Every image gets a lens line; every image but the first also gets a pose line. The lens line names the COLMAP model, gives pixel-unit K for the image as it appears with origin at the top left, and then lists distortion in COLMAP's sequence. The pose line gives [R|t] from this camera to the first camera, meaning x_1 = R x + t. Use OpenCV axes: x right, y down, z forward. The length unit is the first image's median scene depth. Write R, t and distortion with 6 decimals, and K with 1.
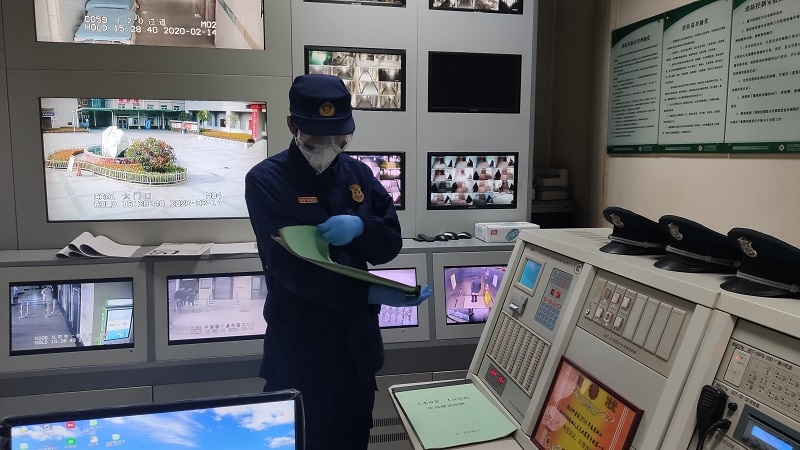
lens RADIAL K [[602.8, 0, 401.3], [0, 602.8, 226.6], [0, 0, 1]] dist [0.022203, -0.046682]
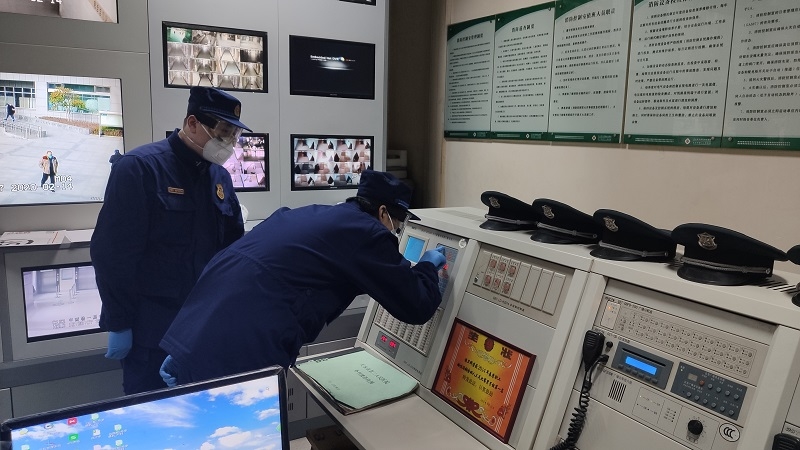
lens RADIAL K [[602.8, 0, 399.8], [0, 602.8, 227.7], [0, 0, 1]] dist [0.022203, -0.046682]
pose [[0.948644, -0.031593, 0.314764, -0.129952], [0.017235, 0.998684, 0.048294, -0.013615], [-0.315876, -0.040389, 0.947940, -0.046538]]
